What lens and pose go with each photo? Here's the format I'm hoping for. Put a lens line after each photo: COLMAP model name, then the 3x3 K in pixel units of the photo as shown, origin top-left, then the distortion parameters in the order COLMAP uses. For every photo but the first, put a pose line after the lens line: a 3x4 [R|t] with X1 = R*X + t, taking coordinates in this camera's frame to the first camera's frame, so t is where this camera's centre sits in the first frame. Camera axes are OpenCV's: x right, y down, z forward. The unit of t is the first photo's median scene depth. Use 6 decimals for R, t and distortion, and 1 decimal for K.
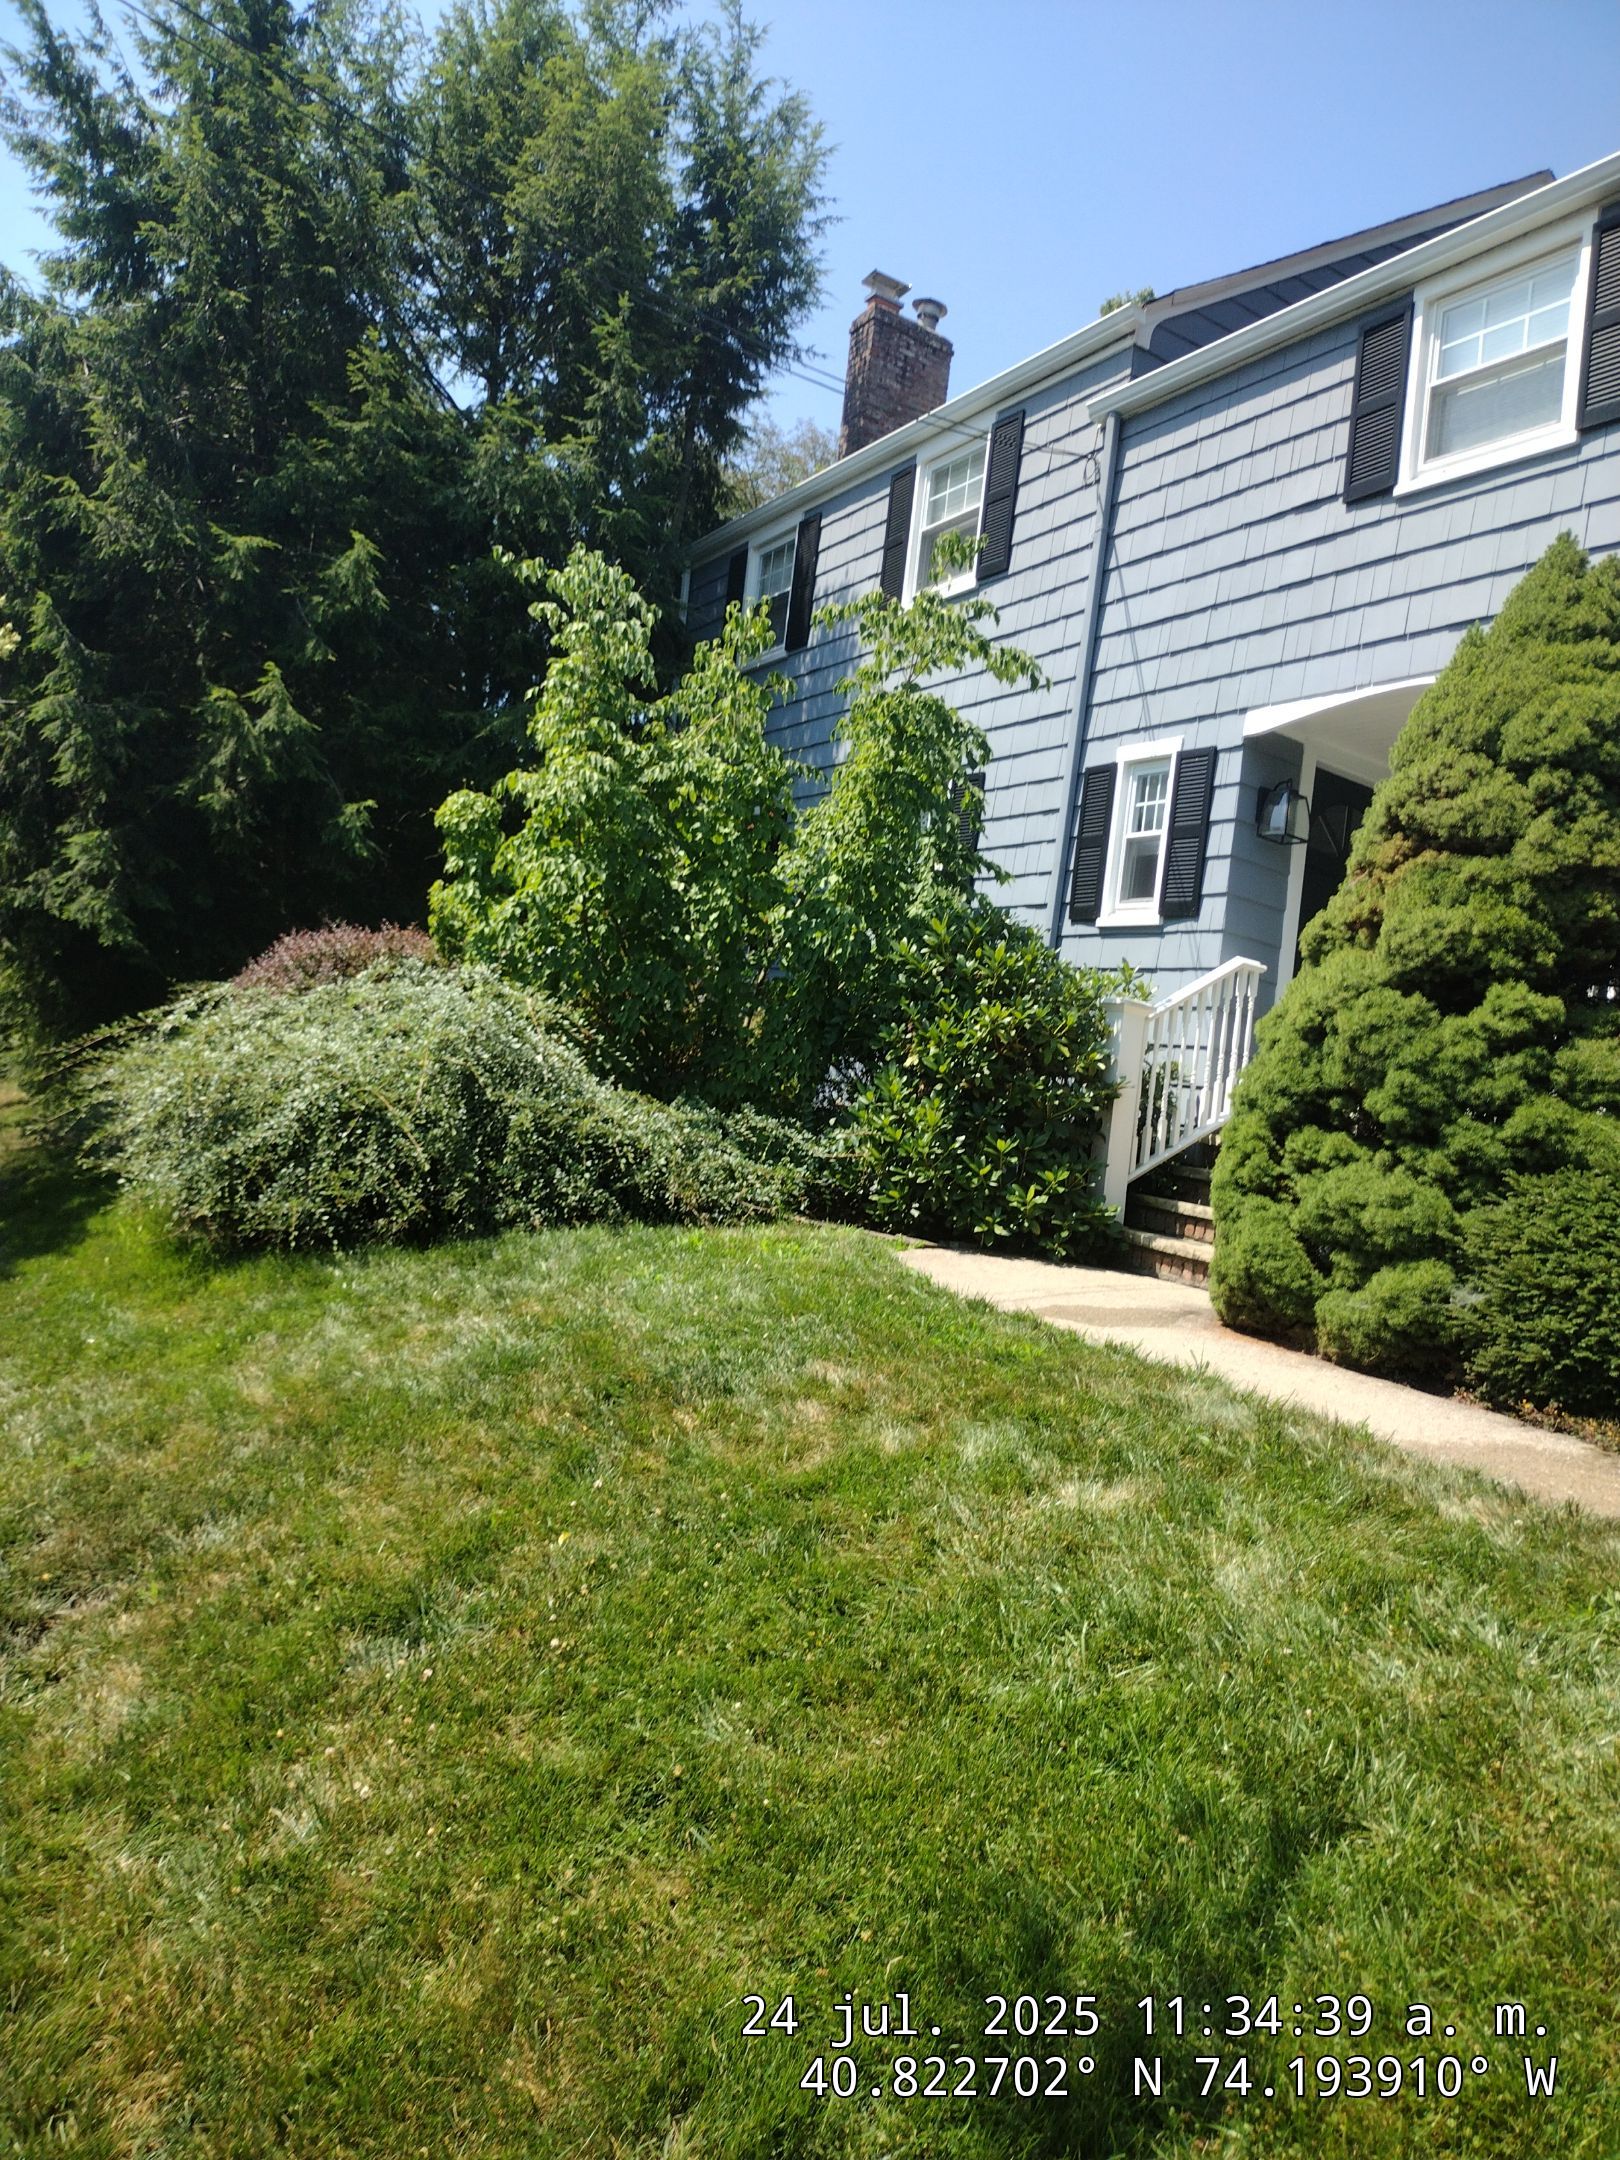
lens RADIAL K [[1651.8, 0, 800.0], [0, 1651.8, 1054.7], [0, 0, 1]] dist [0.110344, -0.224341]
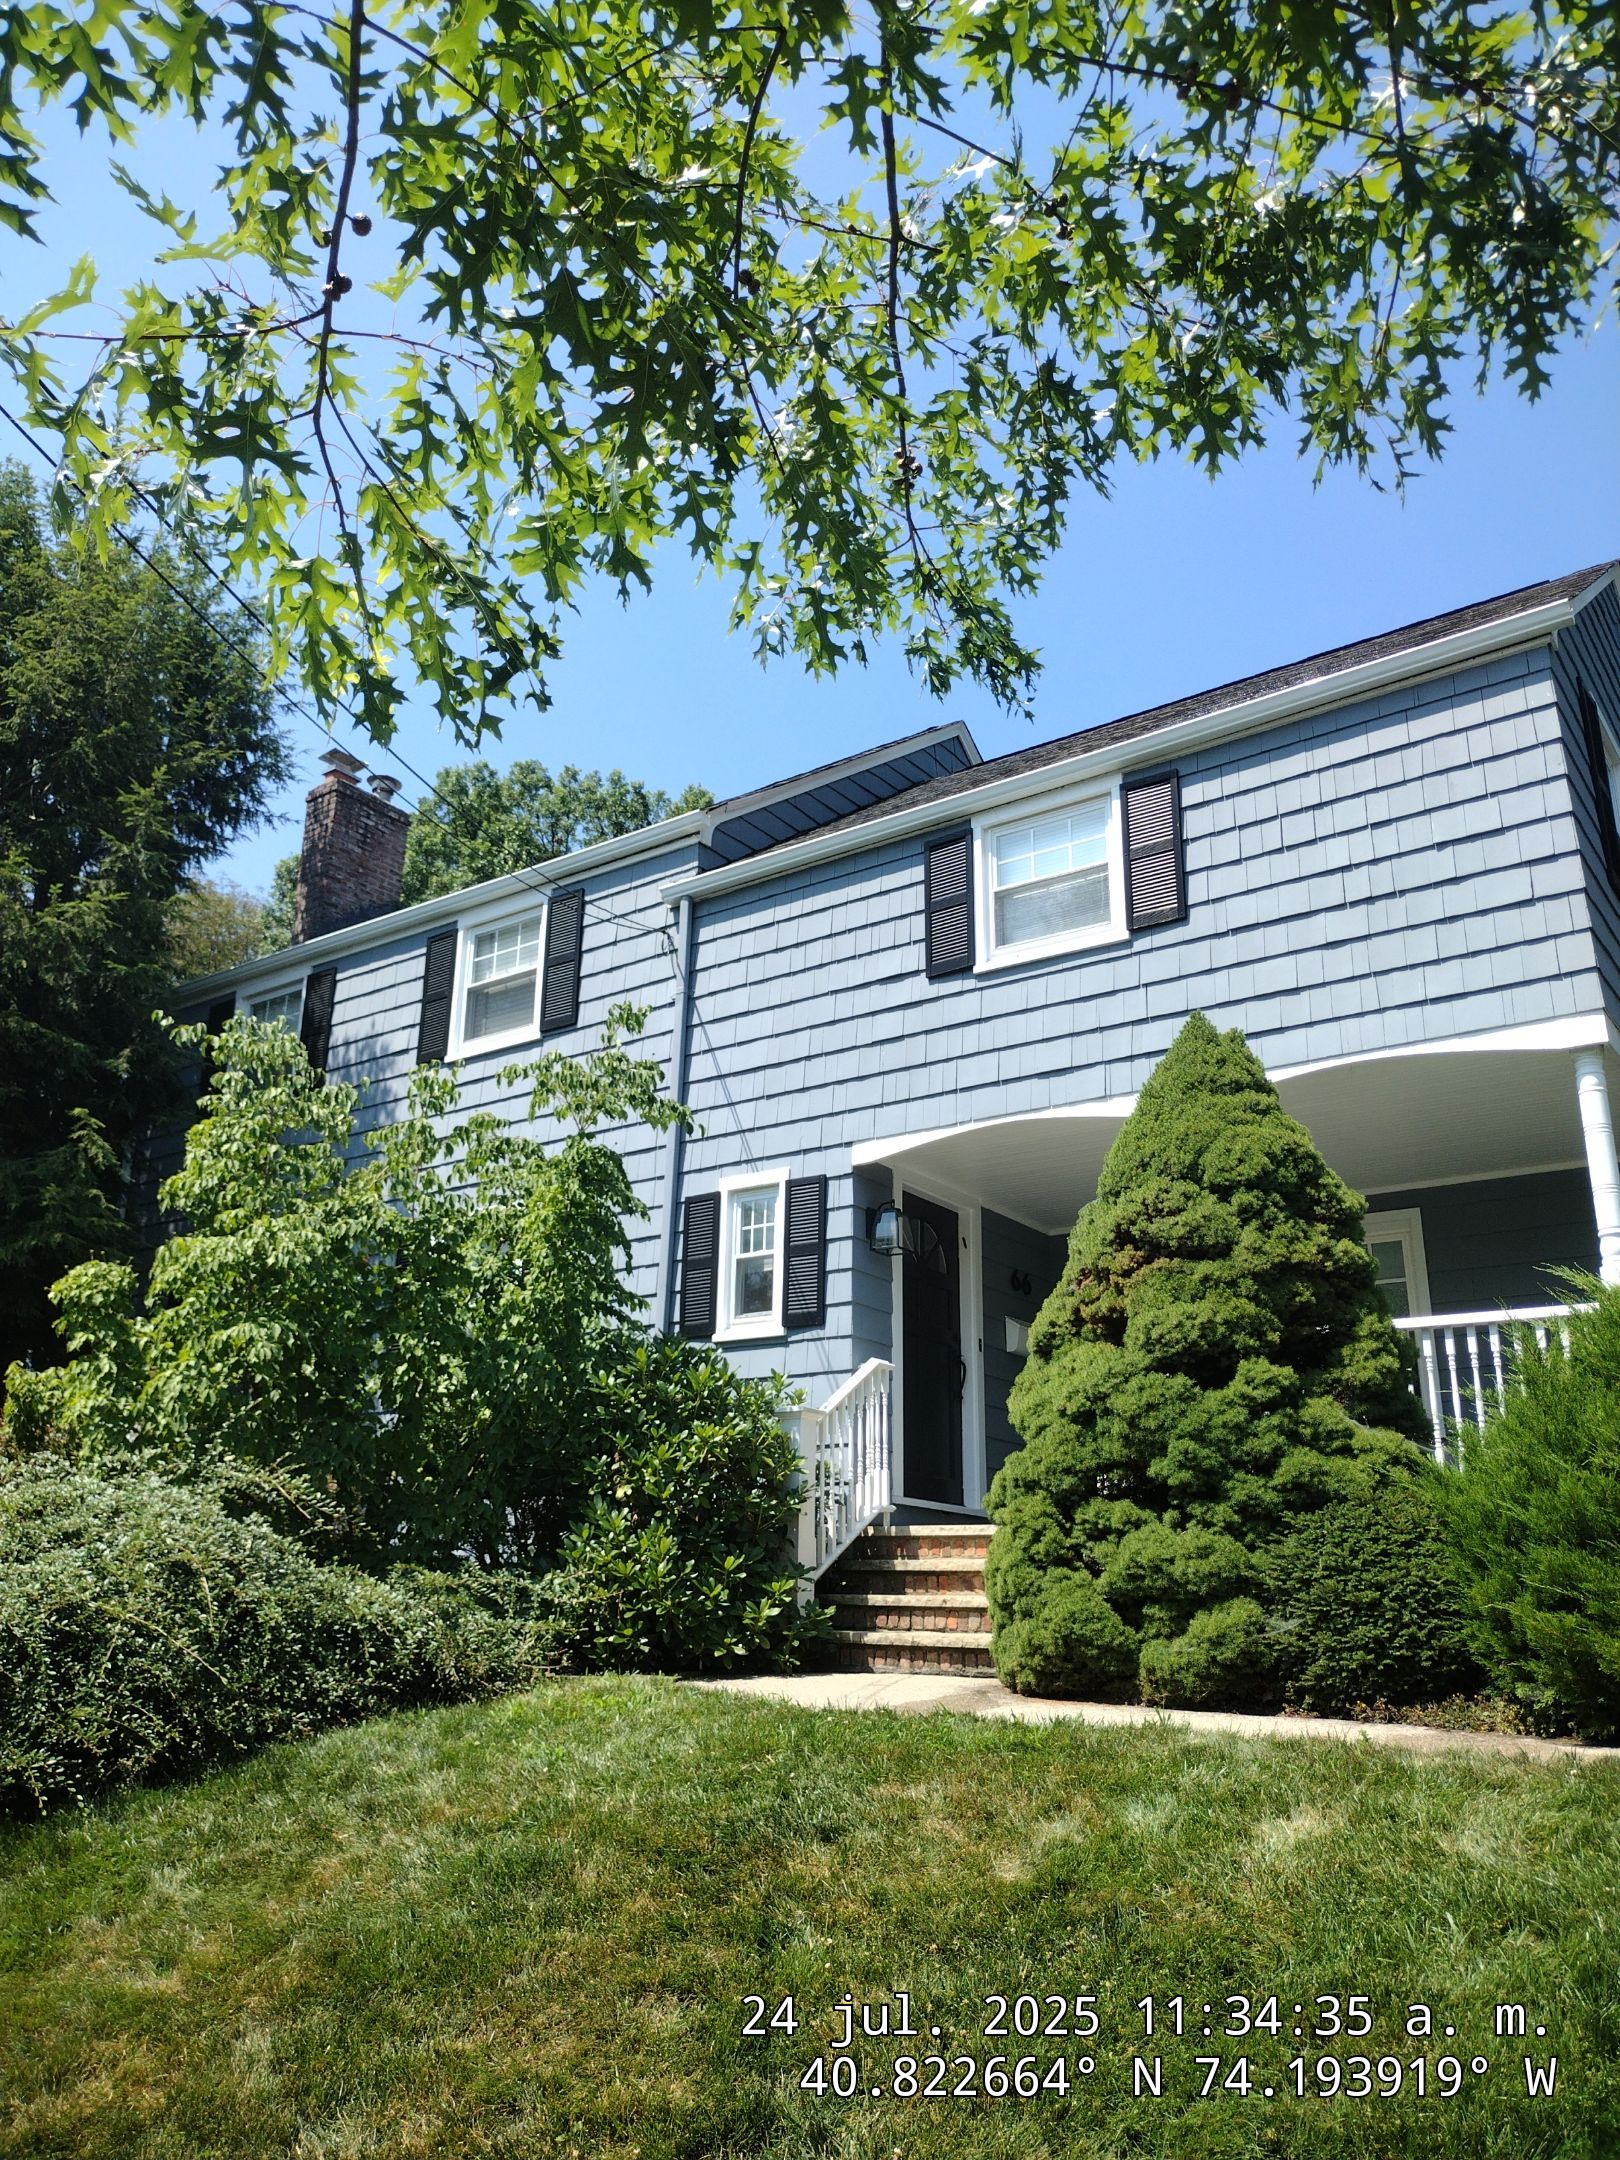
lens RADIAL K [[1651.8, 0, 800.0], [0, 1651.8, 1054.7], [0, 0, 1]] dist [0.110344, -0.224341]
pose [[0.910126, -0.020369, 0.413830, -0.265789], [0.120999, 0.968318, -0.218449, -0.020670], [-0.396270, 0.248889, 0.883756, -0.023653]]
